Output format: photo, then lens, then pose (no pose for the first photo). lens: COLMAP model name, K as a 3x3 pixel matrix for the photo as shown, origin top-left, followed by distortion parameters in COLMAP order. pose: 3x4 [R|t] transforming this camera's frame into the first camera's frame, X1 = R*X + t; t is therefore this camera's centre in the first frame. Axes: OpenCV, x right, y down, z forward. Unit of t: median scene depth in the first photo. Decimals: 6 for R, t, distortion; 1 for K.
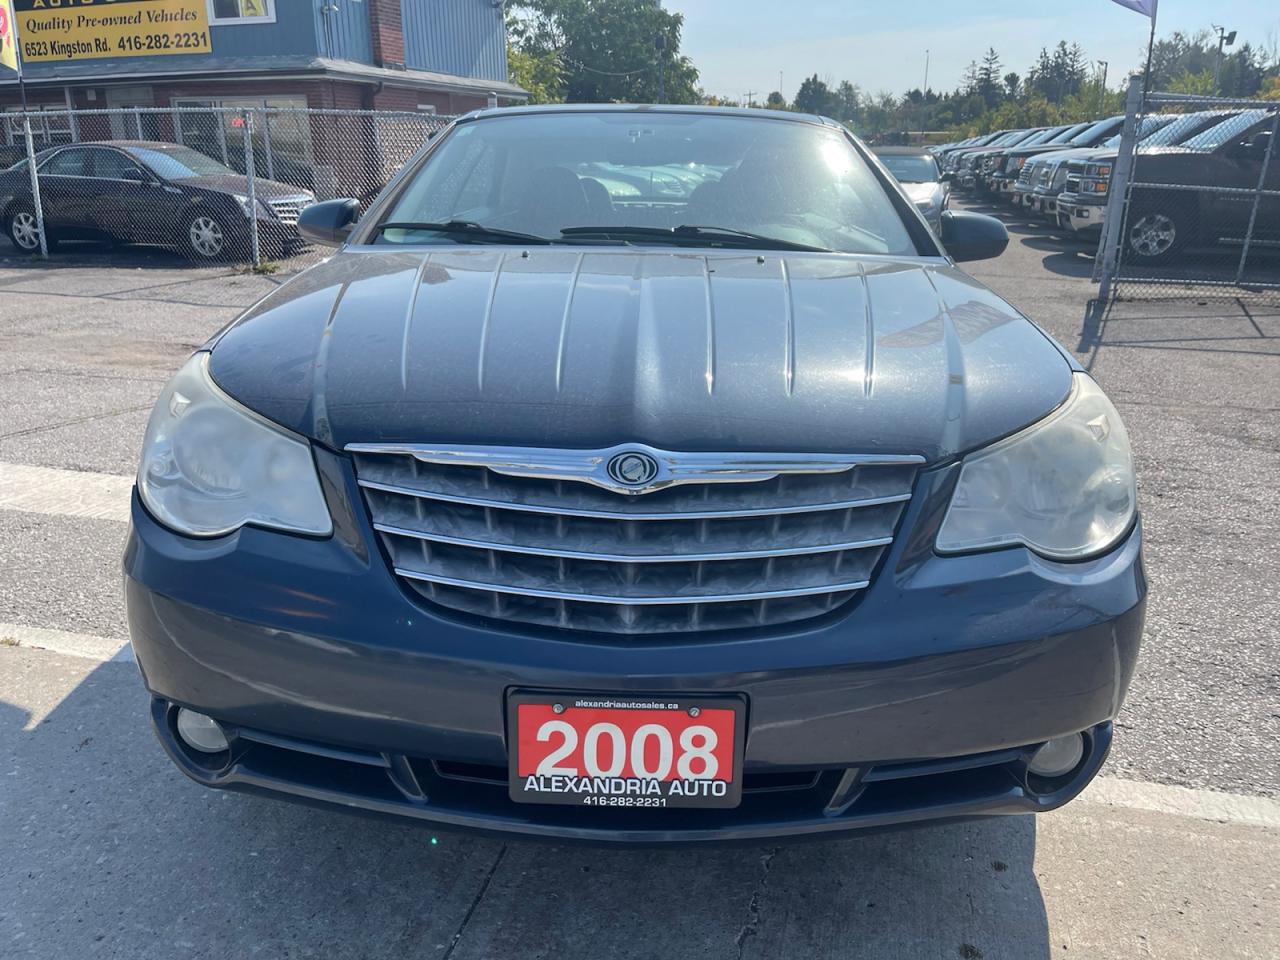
lens RADIAL K [[983.1, 0, 633.4], [0, 983.1, 503.5], [0, 0, 1]] dist [0.072063, -0.106281]
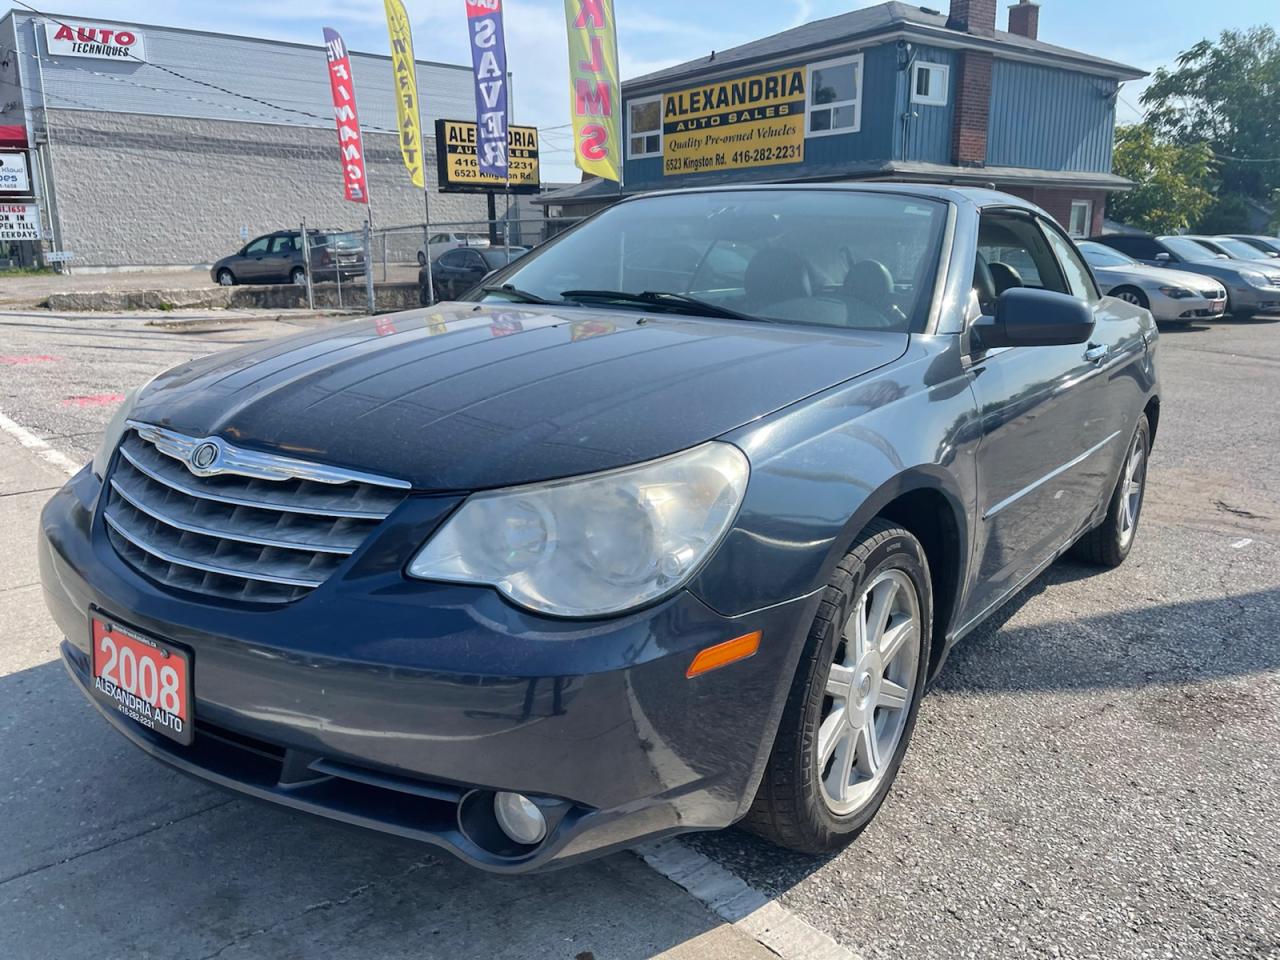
lens RADIAL K [[983.1, 0, 650.3], [0, 983.1, 491.8], [0, 0, 1]] dist [0.072063, -0.106281]
pose [[0.817526, 0.134592, -0.559943, 0.115909], [-0.190309, 0.980821, -0.042098, -0.004527], [0.543537, 0.140979, 0.827461, 0.026853]]
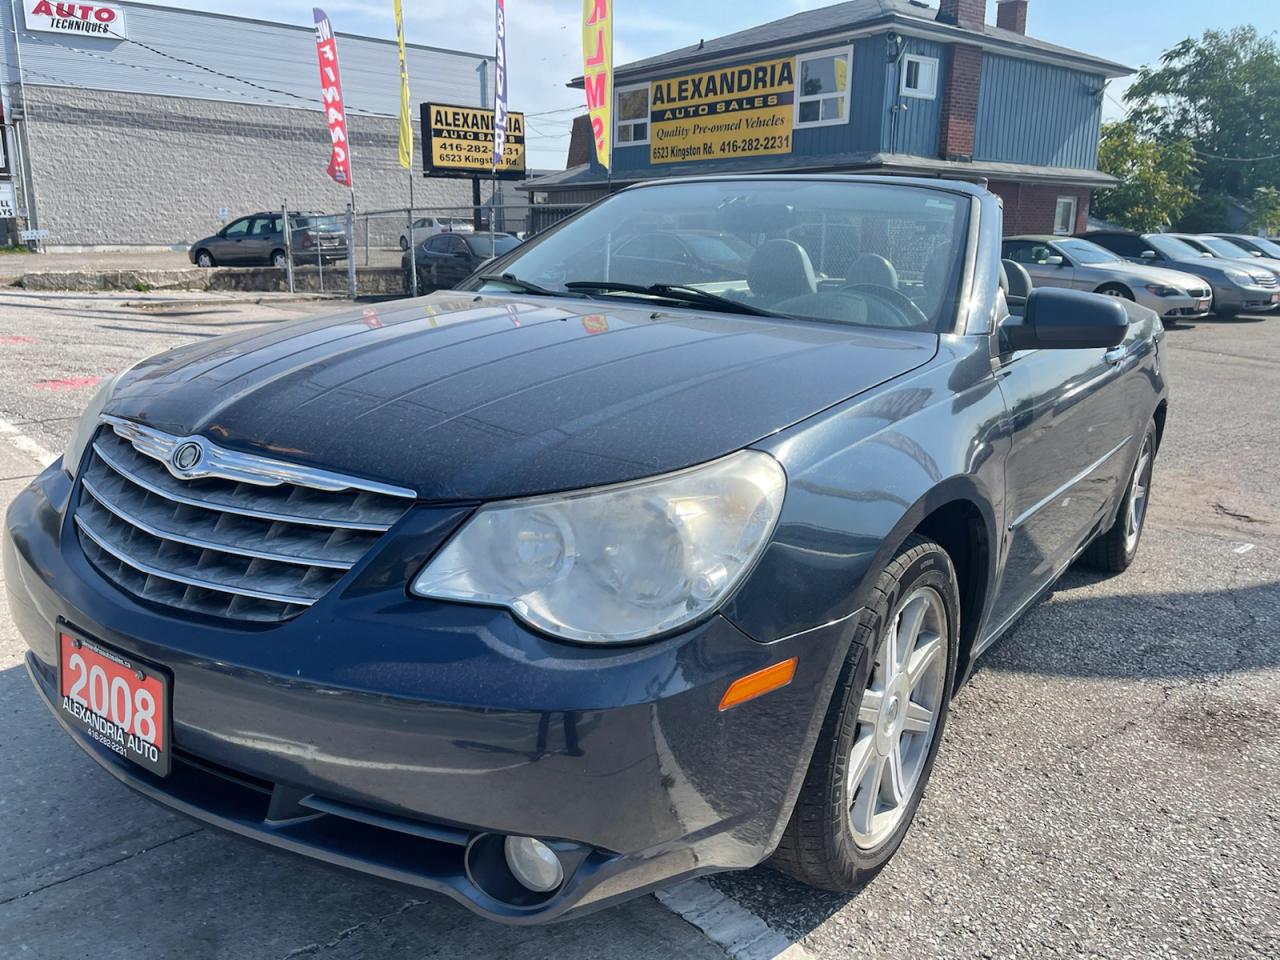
lens RADIAL K [[983.1, 0, 645.8], [0, 983.1, 479.2], [0, 0, 1]] dist [0.072063, -0.106281]
pose [[0.825374, 0.145434, -0.545533, 0.105799], [-0.203143, 0.978039, -0.046612, -0.006470], [0.526773, 0.149294, 0.836792, 0.031685]]
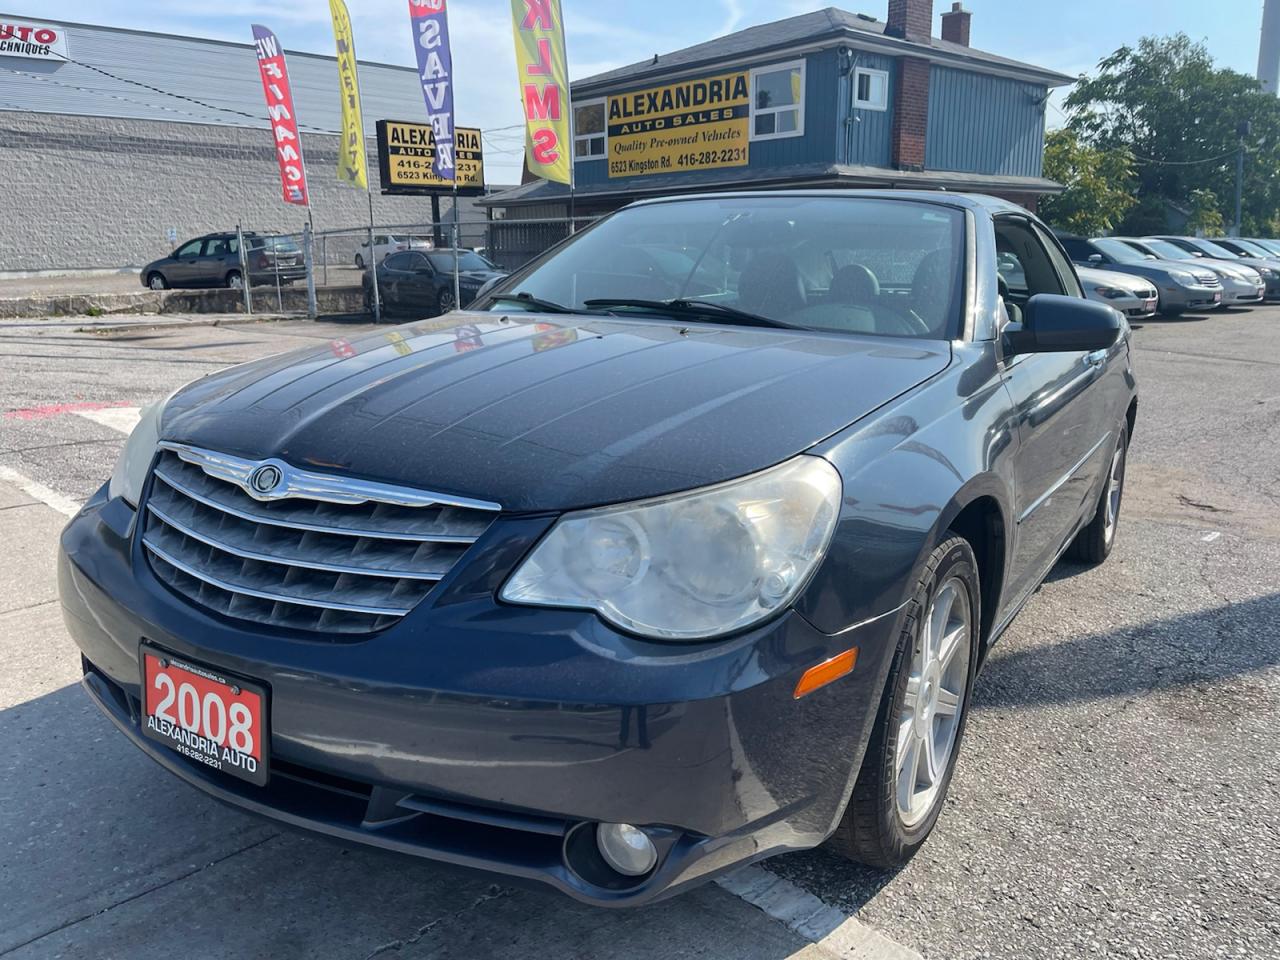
lens RADIAL K [[983.1, 0, 657.3], [0, 983.1, 485.1], [0, 0, 1]] dist [0.072063, -0.106281]
pose [[0.857405, 0.114295, -0.501790, 0.099510], [-0.167417, 0.983938, -0.061947, -0.003367], [0.486650, 0.137122, 0.862769, 0.019443]]
